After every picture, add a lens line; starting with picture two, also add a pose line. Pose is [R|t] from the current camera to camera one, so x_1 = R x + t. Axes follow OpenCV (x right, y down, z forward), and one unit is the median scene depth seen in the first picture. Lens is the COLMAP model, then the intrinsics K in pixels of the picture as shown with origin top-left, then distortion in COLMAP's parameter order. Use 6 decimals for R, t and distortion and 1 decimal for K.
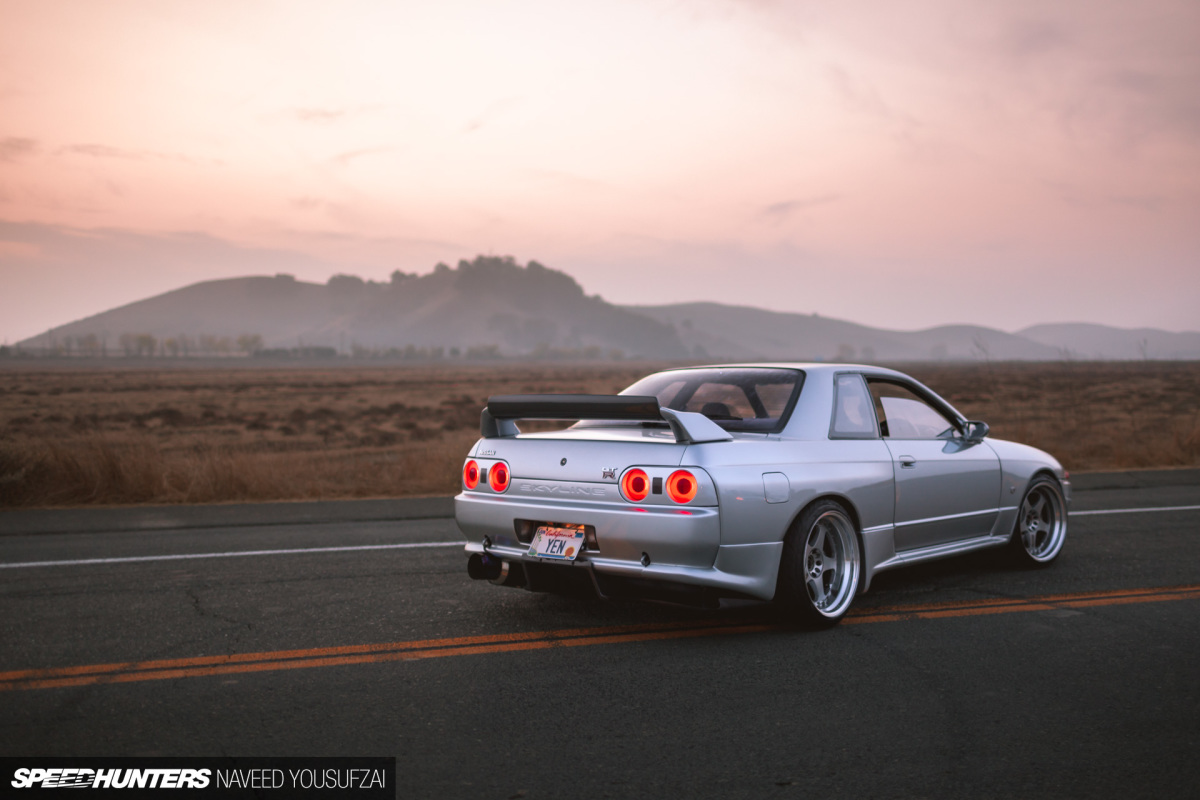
lens RADIAL K [[1180.9, 0, 602.1], [0, 1180.9, 402.1], [0, 0, 1]] dist [-0.002574, 0.000000]
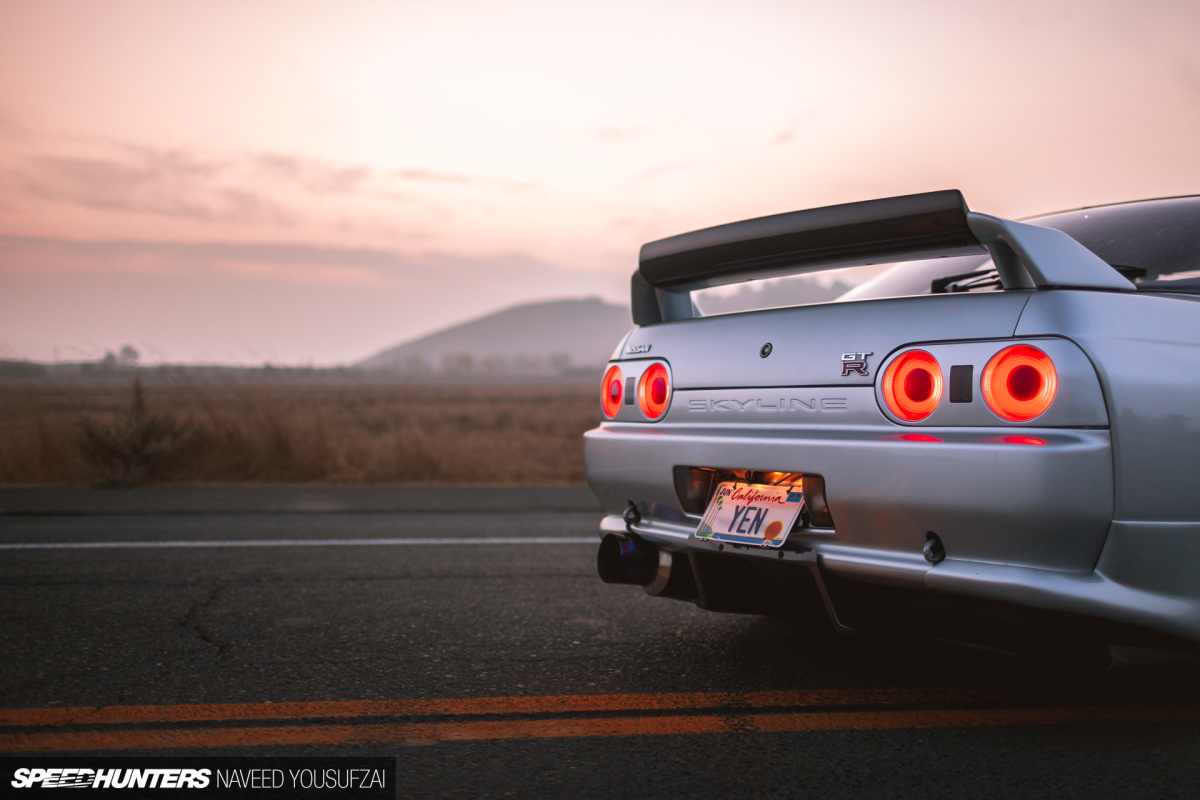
lens RADIAL K [[1180.9, 0, 634.0], [0, 1180.9, 373.0], [0, 0, 1]] dist [-0.002574, 0.000000]
pose [[0.974195, 0.001542, -0.225703, 0.024858], [-0.010885, 0.999134, -0.040154, 0.079582], [0.225445, 0.041574, 0.973368, 0.497164]]
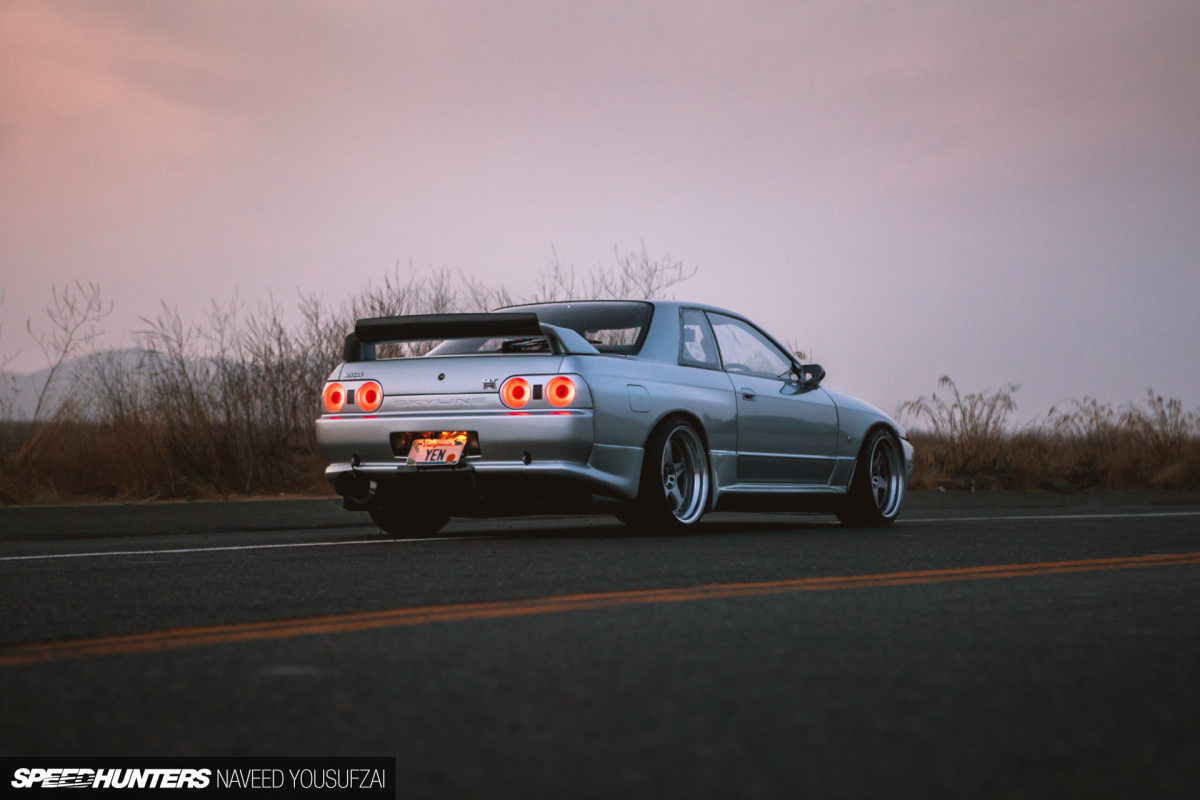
lens RADIAL K [[2483.5, 0, 599.4], [0, 2483.5, 399.3], [0, 0, 1]] dist [-0.084717, 0.000000]
pose [[0.976136, 0.008634, 0.216987, -0.373427], [0.001316, 0.998956, -0.045668, 0.170814], [-0.217155, 0.044864, 0.975106, -1.194298]]
